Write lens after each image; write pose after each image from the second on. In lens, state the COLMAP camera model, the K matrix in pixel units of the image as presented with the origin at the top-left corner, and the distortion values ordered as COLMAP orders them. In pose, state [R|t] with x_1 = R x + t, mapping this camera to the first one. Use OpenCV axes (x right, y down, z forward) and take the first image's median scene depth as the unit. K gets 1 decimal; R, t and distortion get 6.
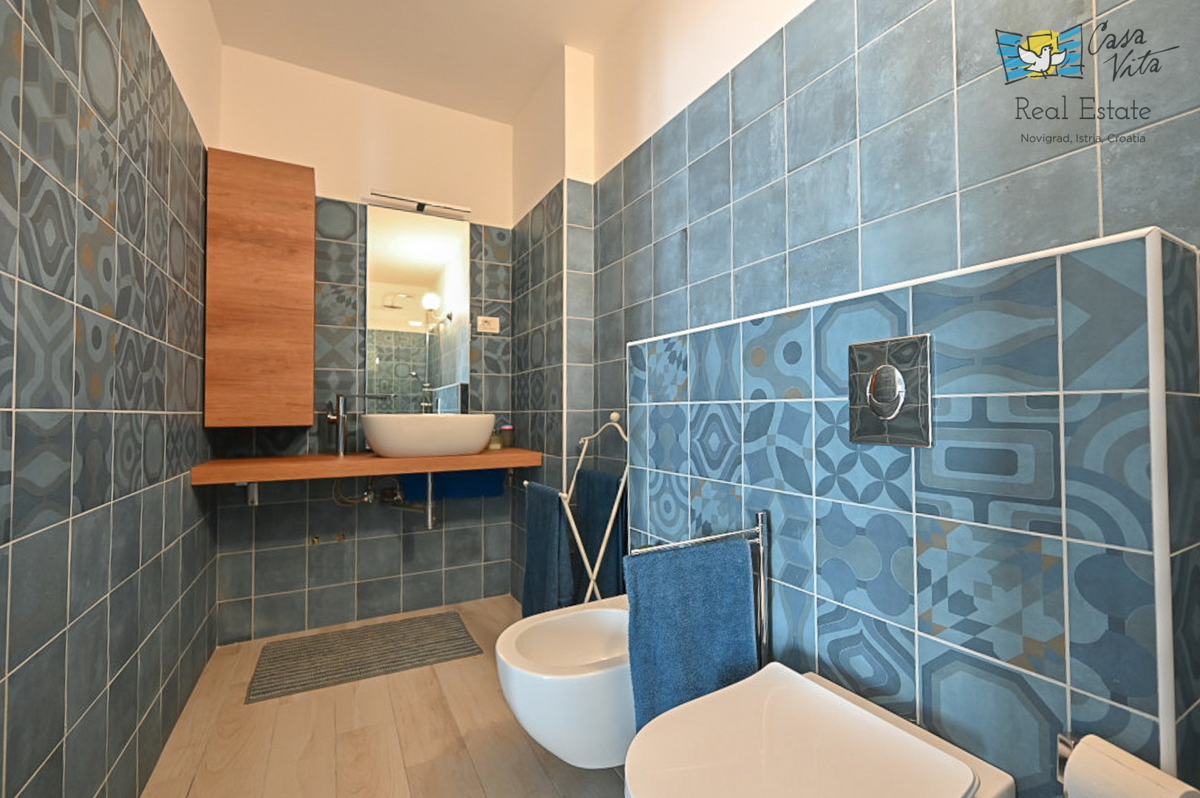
lens RADIAL K [[501.8, 0, 600.5], [0, 501.8, 400.9], [0, 0, 1]] dist [-0.000382, 0.000020]
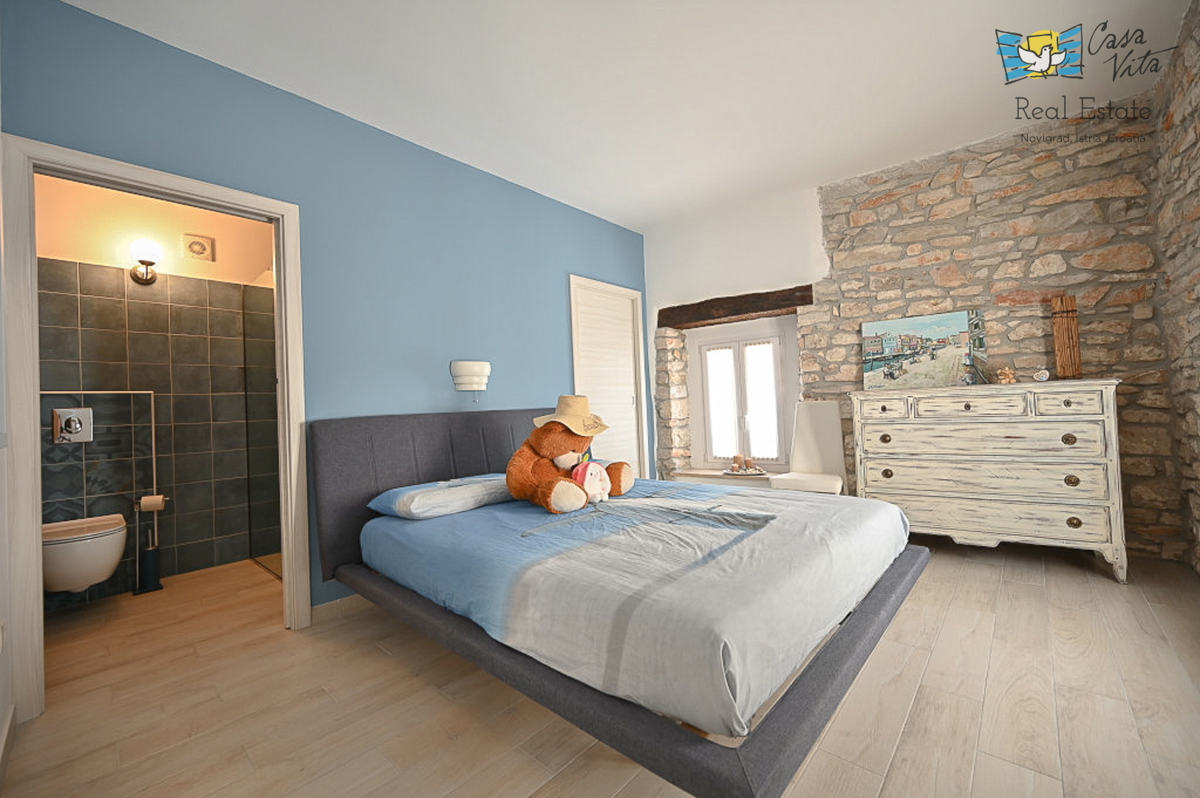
lens RADIAL K [[470.7, 0, 606.2], [0, 470.7, 400.1], [0, 0, 1]] dist [-0.000699, 0.000166]
pose [[-0.334496, 0.035334, 0.941735, -3.877052], [0.022959, 0.999306, -0.029340, -0.015318], [-0.942118, 0.011807, -0.335075, -1.362283]]
